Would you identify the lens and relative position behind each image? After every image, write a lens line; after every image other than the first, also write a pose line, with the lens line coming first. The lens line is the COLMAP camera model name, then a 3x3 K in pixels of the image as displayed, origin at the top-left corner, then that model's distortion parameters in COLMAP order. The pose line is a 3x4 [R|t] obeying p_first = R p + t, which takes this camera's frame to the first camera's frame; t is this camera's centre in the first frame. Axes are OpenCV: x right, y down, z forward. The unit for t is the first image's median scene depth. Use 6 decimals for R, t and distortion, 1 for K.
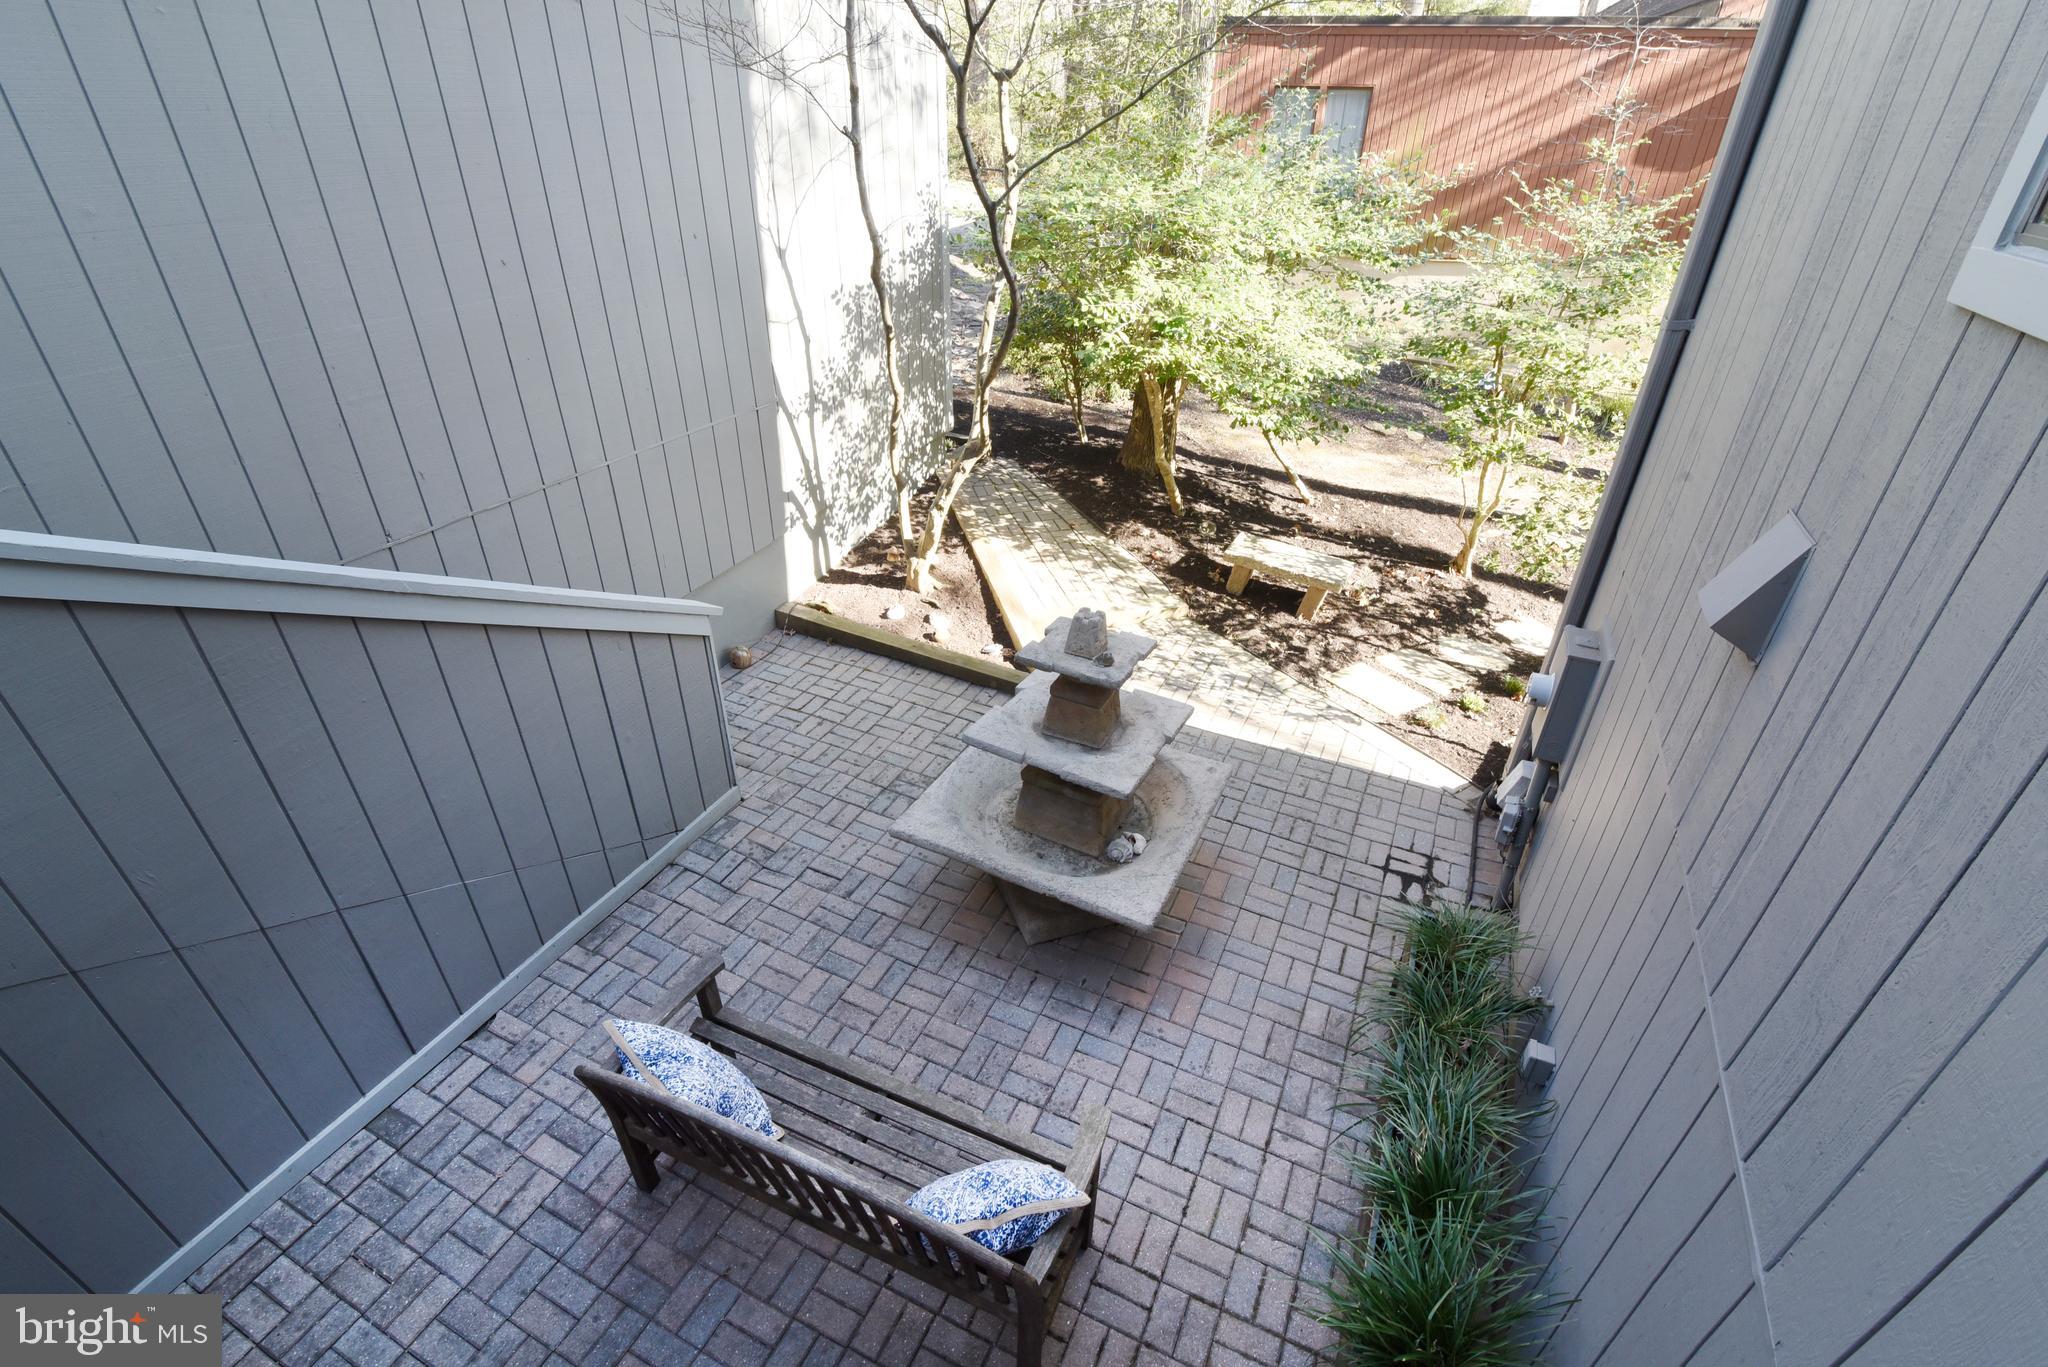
lens RADIAL K [[933.1, 0, 1018.7], [0, 933.1, 694.4], [0, 0, 1]] dist [-0.016290, 0.000029]
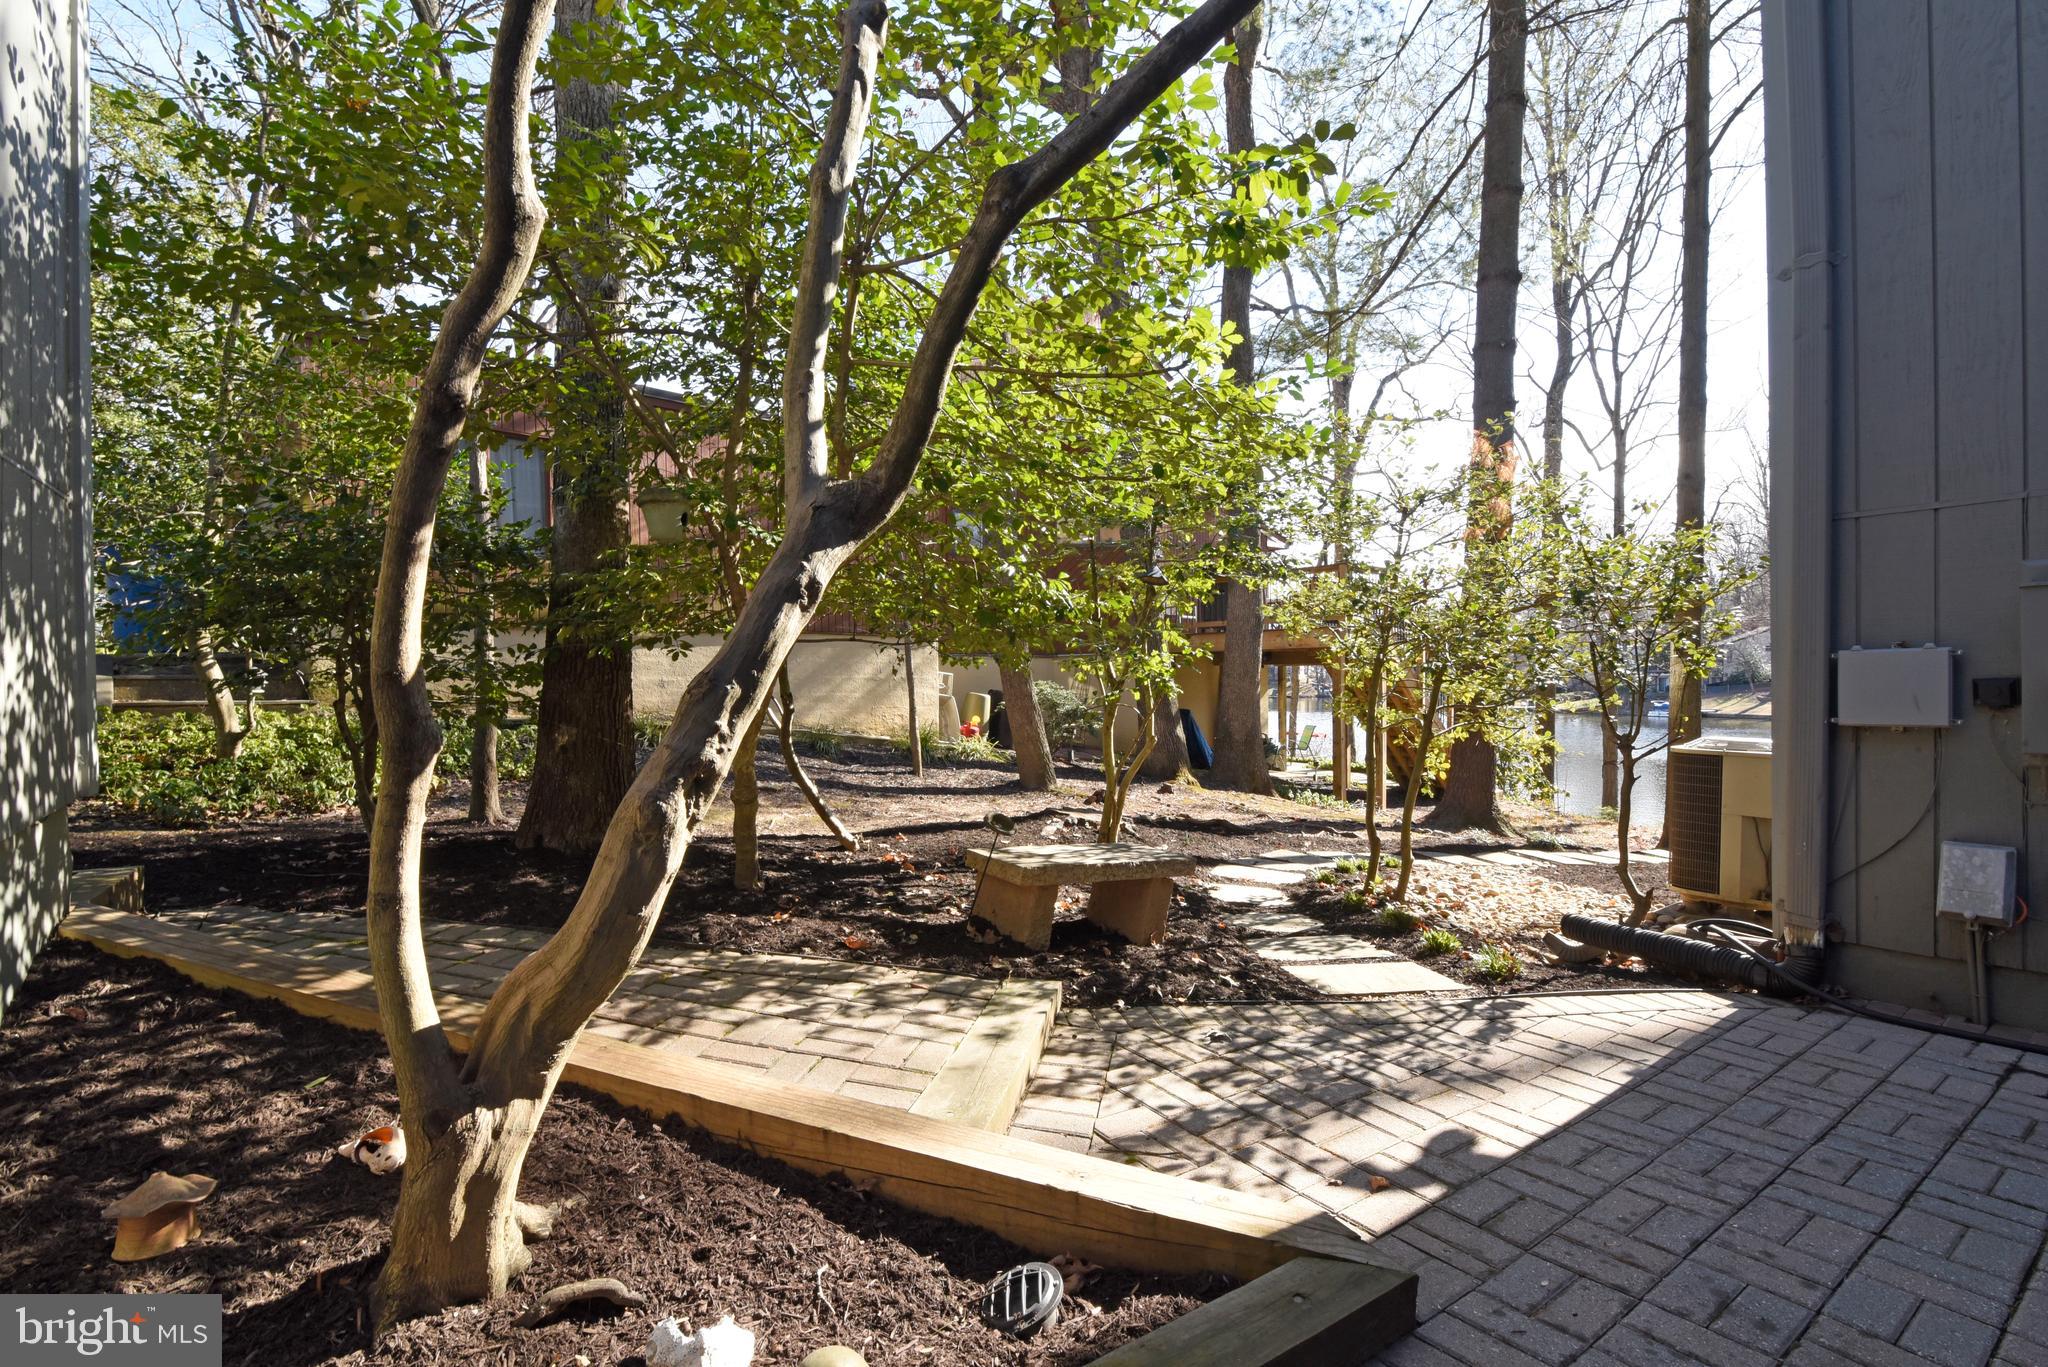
lens RADIAL K [[933.1, 0, 1018.7], [0, 933.1, 694.4], [0, 0, 1]] dist [-0.016290, 0.000029]
pose [[0.475479, -0.021641, 0.879461, -0.226876], [0.475940, 0.847090, -0.236472, -0.119710], [-0.739865, 0.531008, 0.413074, 0.786244]]
